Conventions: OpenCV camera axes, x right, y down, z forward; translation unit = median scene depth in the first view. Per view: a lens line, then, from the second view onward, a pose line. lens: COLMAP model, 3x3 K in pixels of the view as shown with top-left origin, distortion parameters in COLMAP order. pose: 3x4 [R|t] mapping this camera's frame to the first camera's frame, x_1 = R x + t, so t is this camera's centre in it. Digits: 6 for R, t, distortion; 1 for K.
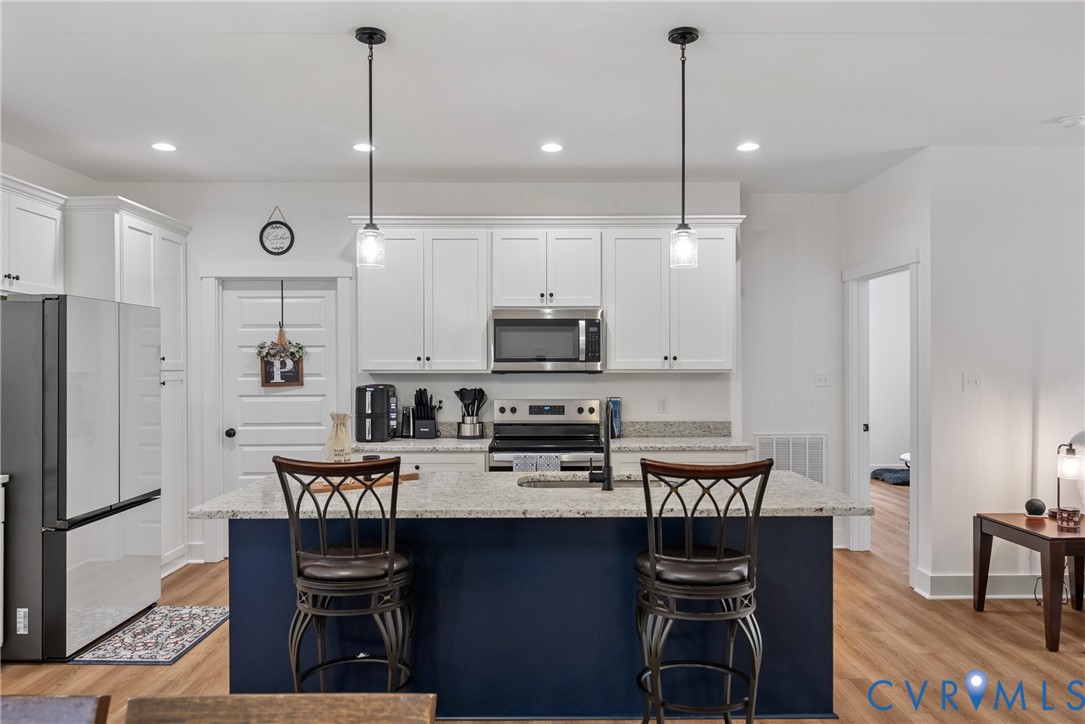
lens RADIAL K [[758.6, 0, 547.8], [0, 758.6, 368.3], [0, 0, 1]] dist [-0.001309, 0.003167]
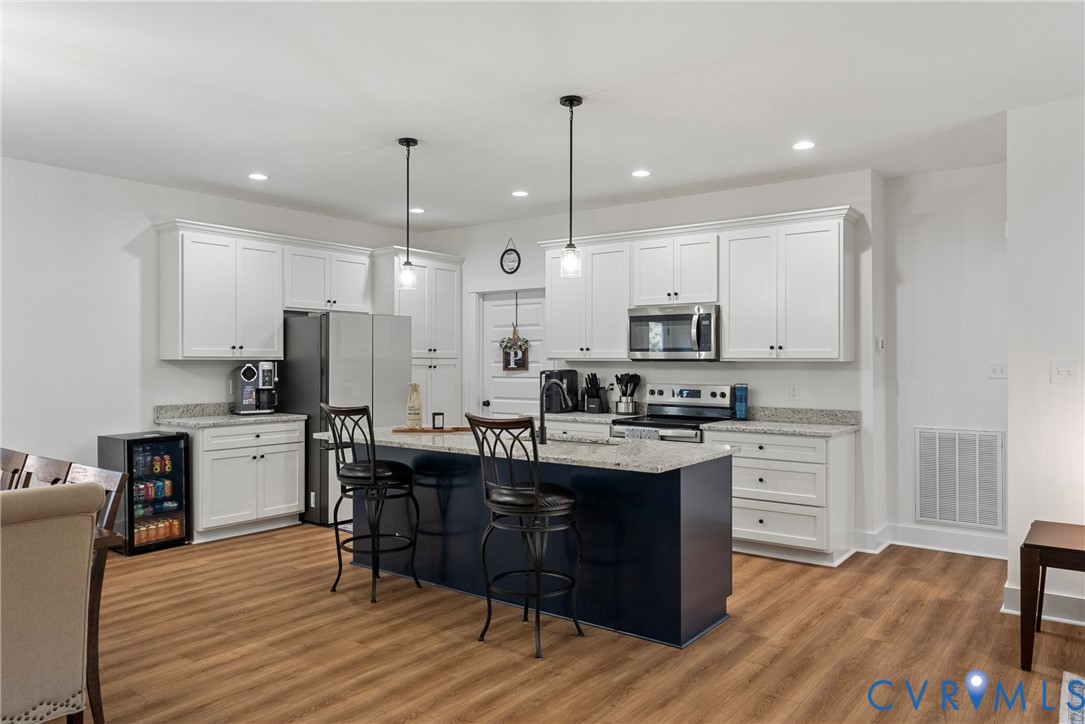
lens RADIAL K [[758.6, 0, 550.2], [0, 758.6, 360.7], [0, 0, 1]] dist [-0.001309, 0.003167]
pose [[0.795193, 0.004232, -0.606341, 0.554385], [-0.006105, 0.999981, -0.001027, 0.008217], [0.606326, 0.004518, 0.795204, -0.041067]]
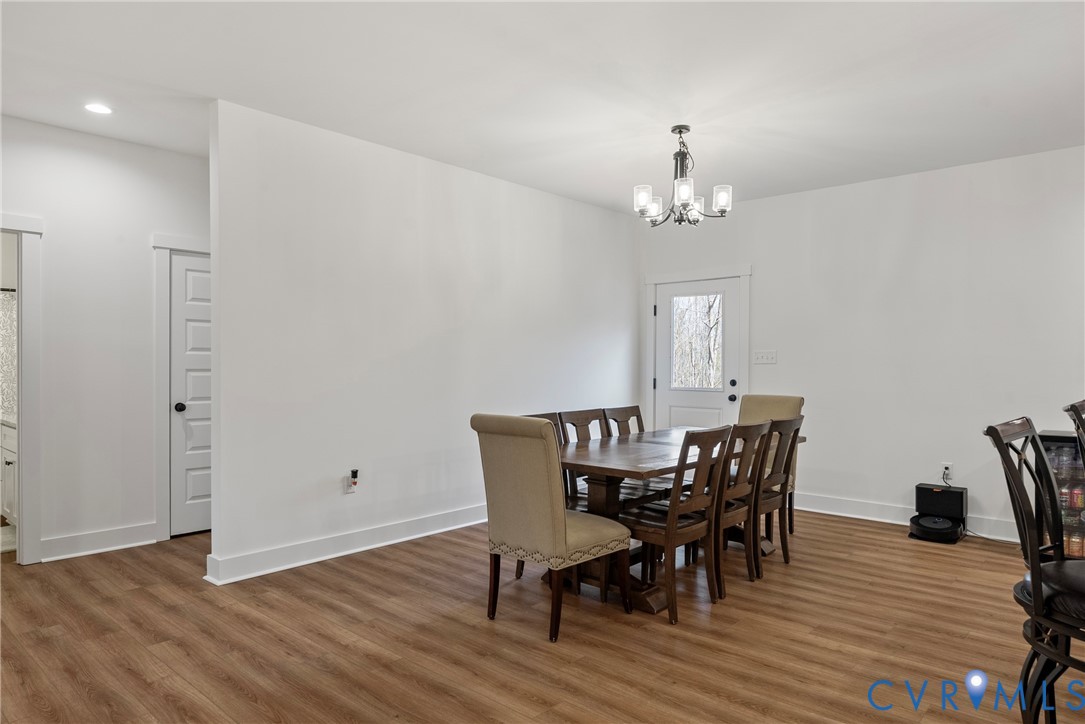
lens RADIAL K [[678.5, 0, 534.4], [0, 678.5, 378.1], [0, 0, 1]] dist [-0.007411, 0.003412]
pose [[-0.684245, 0.017207, -0.729049, 0.518246], [-0.005733, 0.999564, 0.028972, 0.025647], [0.729230, 0.024003, -0.683848, 0.536069]]
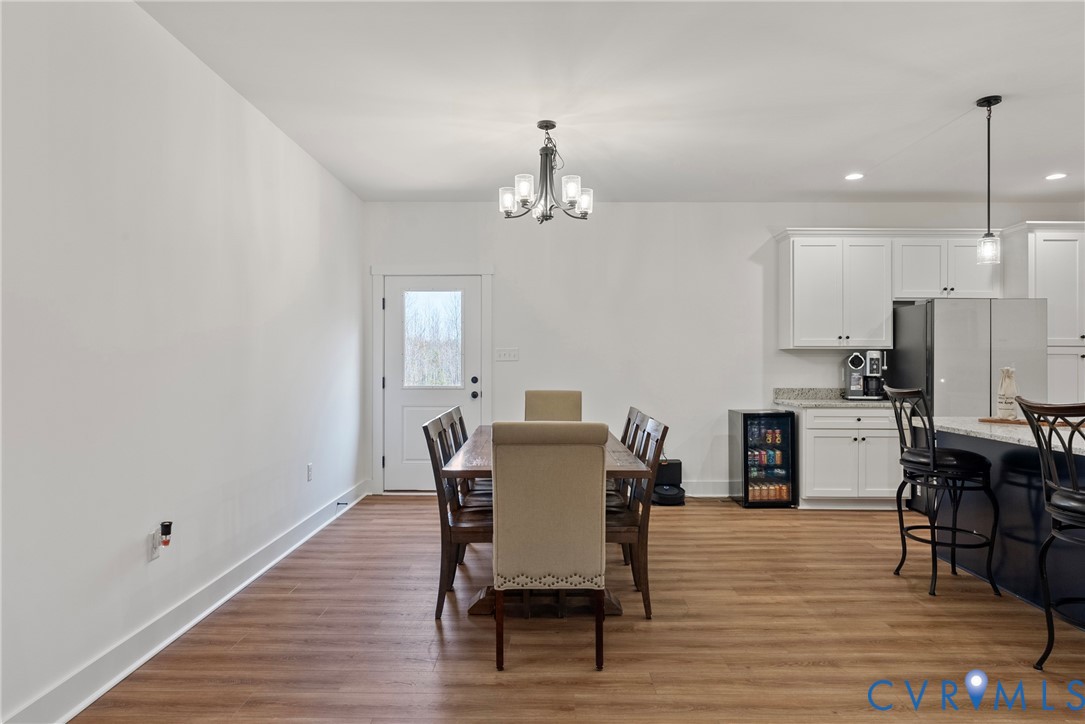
lens RADIAL K [[678.5, 0, 535.4], [0, 678.5, 361.6], [0, 0, 1]] dist [-0.007411, 0.003412]
pose [[-0.020291, 0.002912, -0.999790, 0.611539], [-0.006131, 0.999977, 0.003037, 0.029878], [0.999775, 0.006191, -0.020272, 0.101996]]
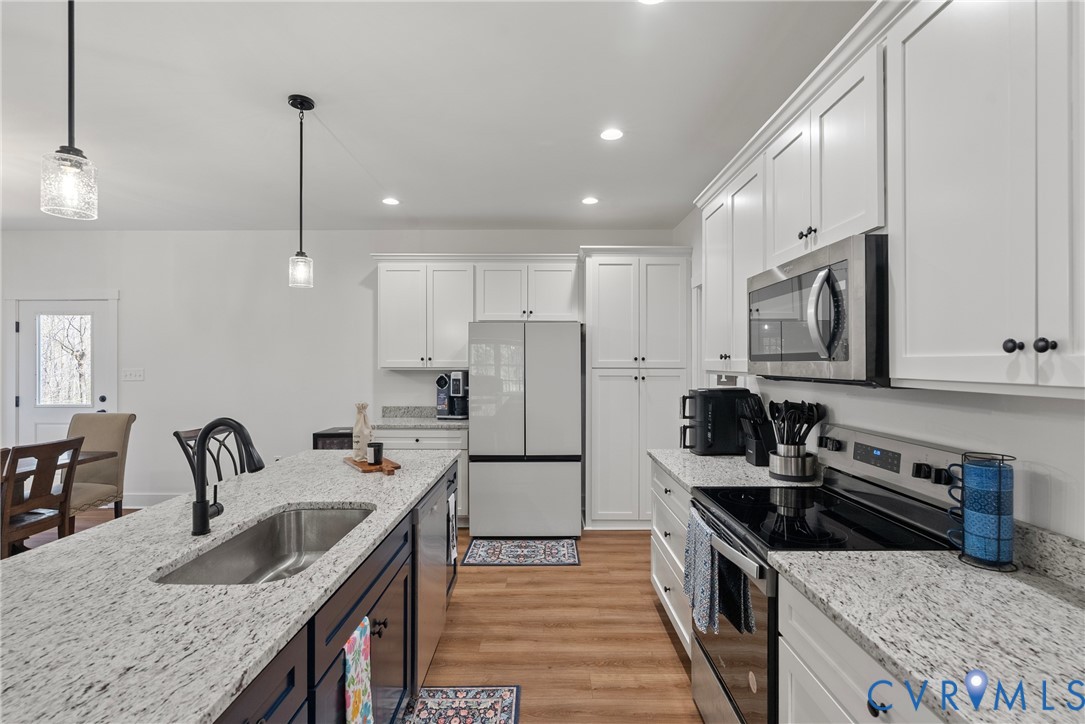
lens RADIAL K [[515.1, 0, 544.4], [0, 515.1, 364.4], [0, 0, 1]] dist [-0.006284, -0.000292]
pose [[-0.014548, 0.004514, -0.999884, 0.354848], [-0.004515, 0.999979, 0.004580, -0.006458], [0.999884, 0.004581, -0.014527, 0.820756]]
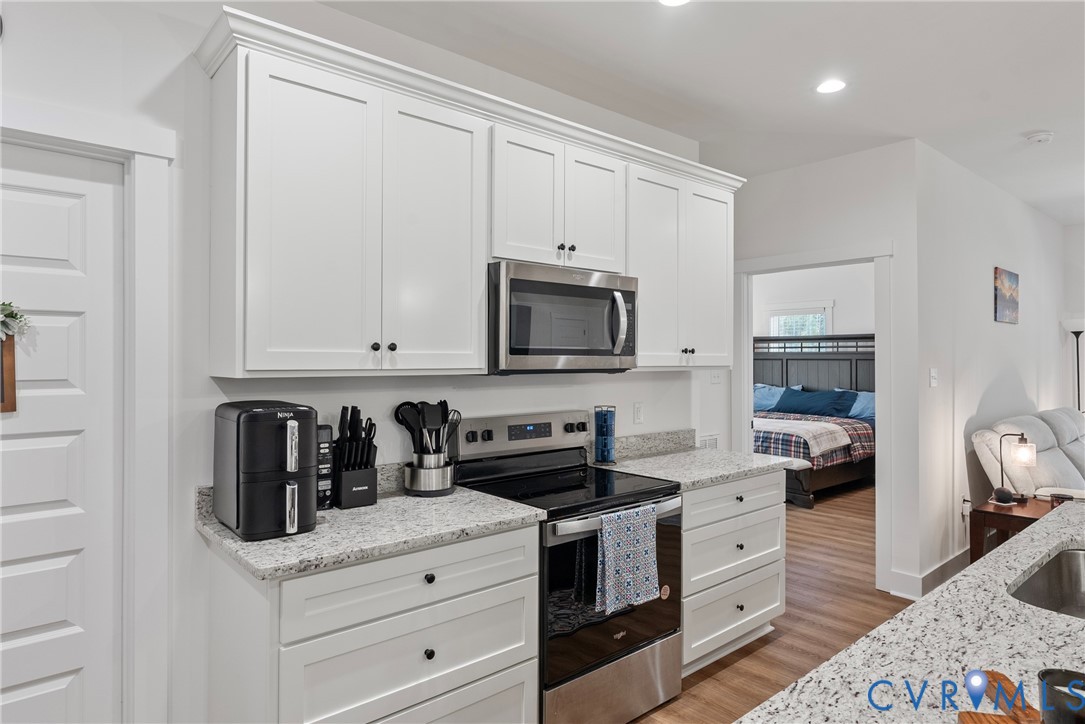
lens RADIAL K [[633.8, 0, 545.6], [0, 633.8, 352.1], [0, 0, 1]] dist [0.000539, -0.000840]
pose [[0.764237, 0.010153, 0.644855, -0.347447], [0.000649, 0.999863, -0.016512, -0.002199], [-0.644935, 0.013037, 0.764126, 0.612501]]
